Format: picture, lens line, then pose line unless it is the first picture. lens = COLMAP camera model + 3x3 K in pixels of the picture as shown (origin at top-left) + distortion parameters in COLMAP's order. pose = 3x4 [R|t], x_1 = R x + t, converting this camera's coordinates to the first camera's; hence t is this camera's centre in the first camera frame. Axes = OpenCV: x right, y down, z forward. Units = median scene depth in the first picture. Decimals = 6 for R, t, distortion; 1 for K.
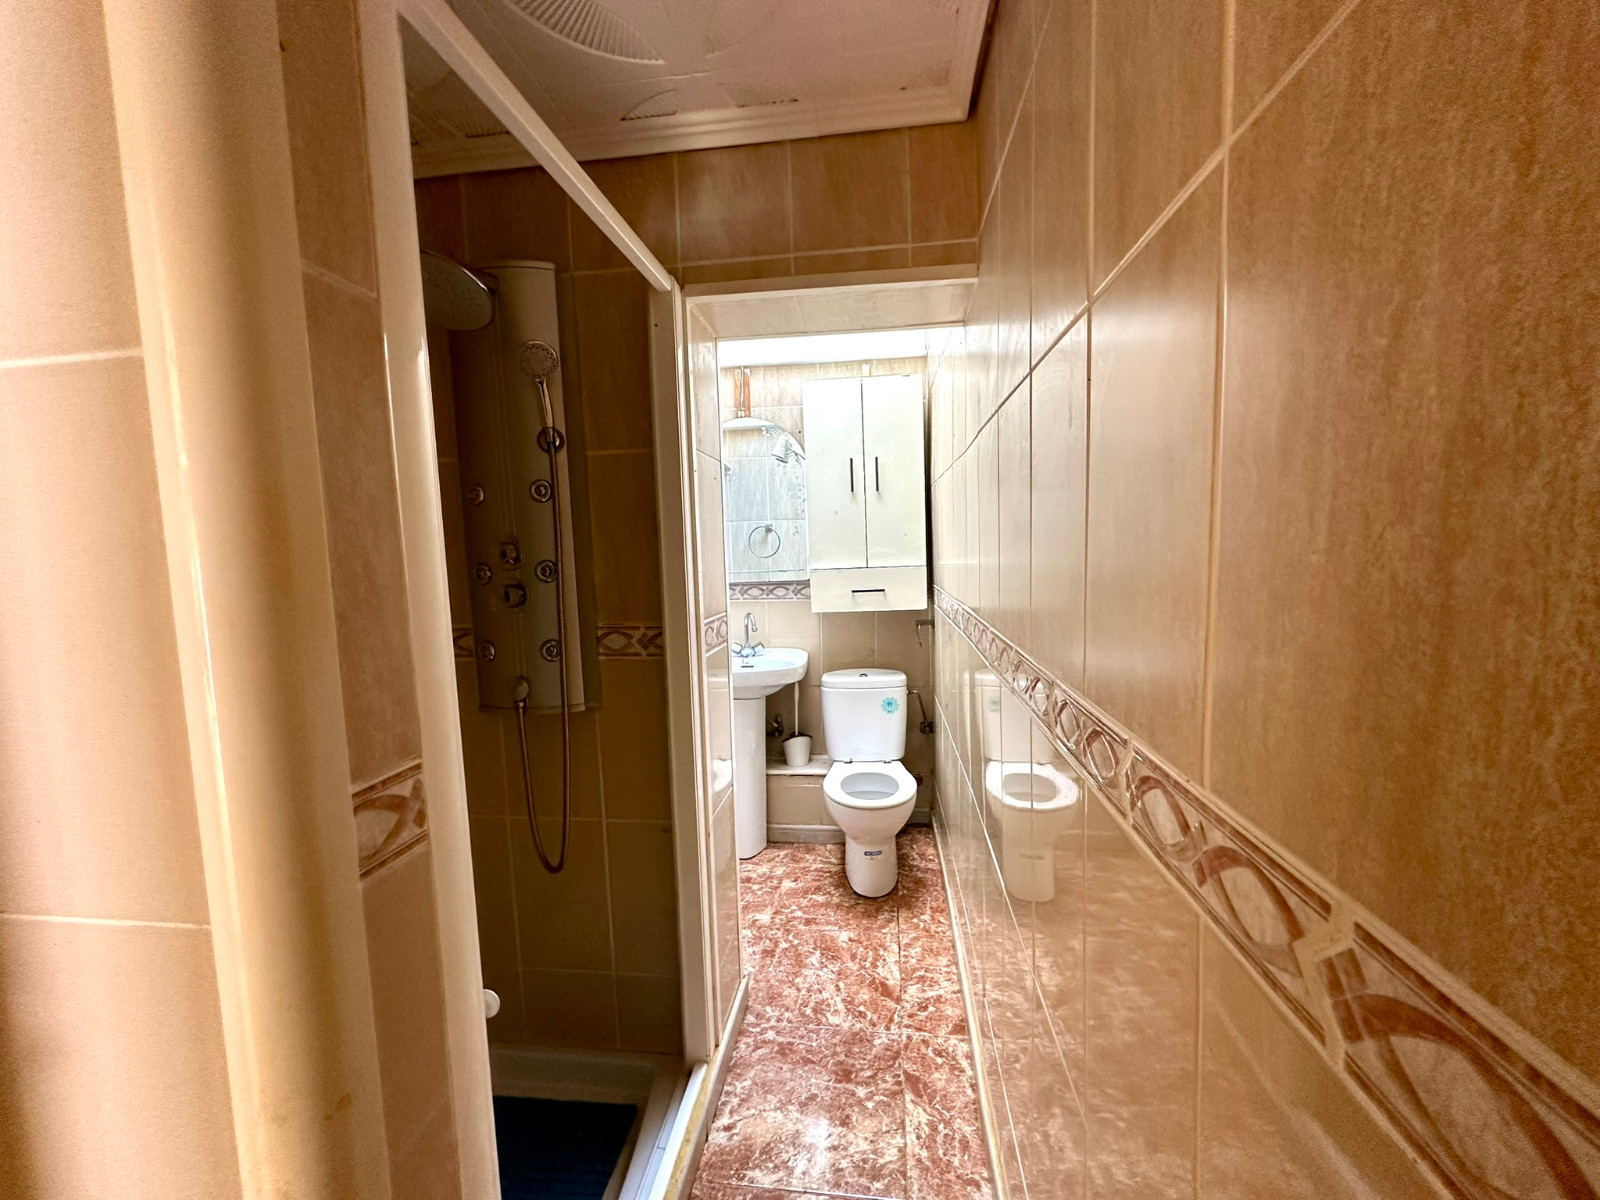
lens RADIAL K [[637.6, 0, 804.3], [0, 637.6, 600.5], [0, 0, 1]] dist [-0.001661, 0.000183]
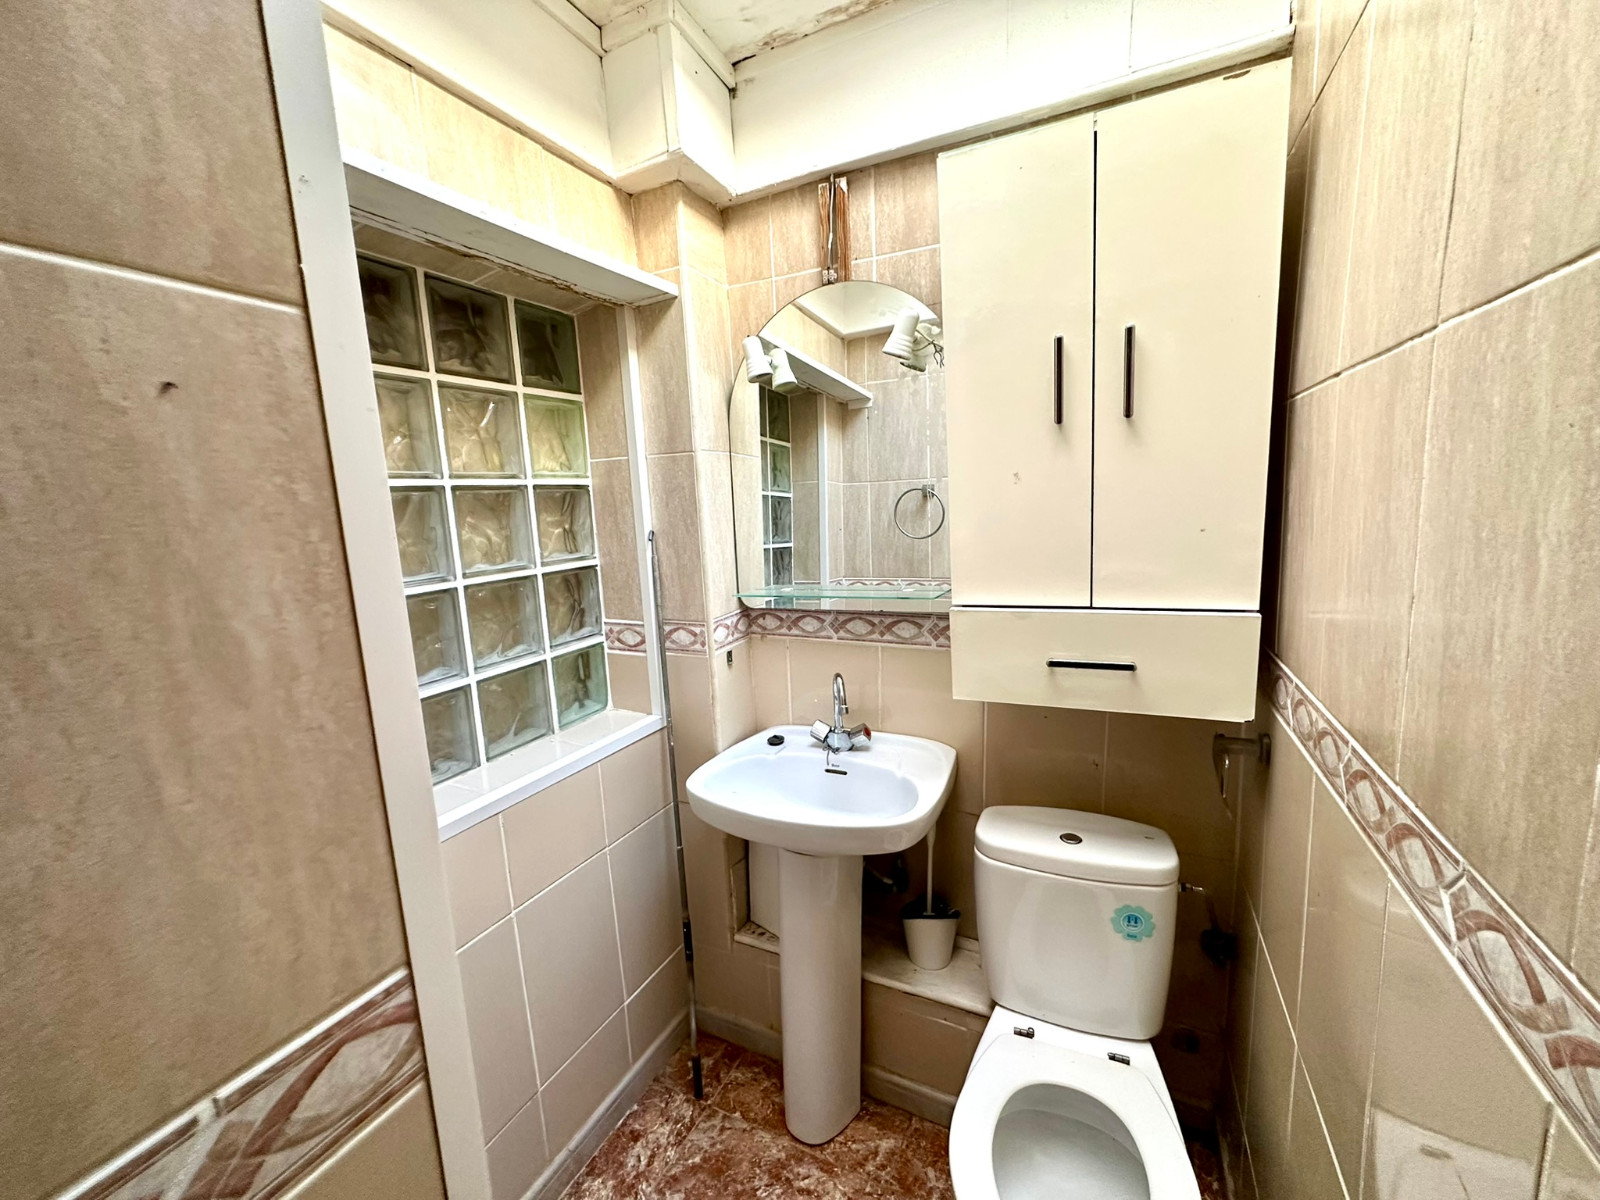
lens RADIAL K [[637.6, 0, 797.4], [0, 637.6, 598.4], [0, 0, 1]] dist [-0.001661, 0.000183]
pose [[0.942490, 0.037408, -0.332134, 0.052396], [-0.010494, 0.996539, 0.082459, -0.084985], [0.334069, -0.074232, 0.939621, 0.515255]]
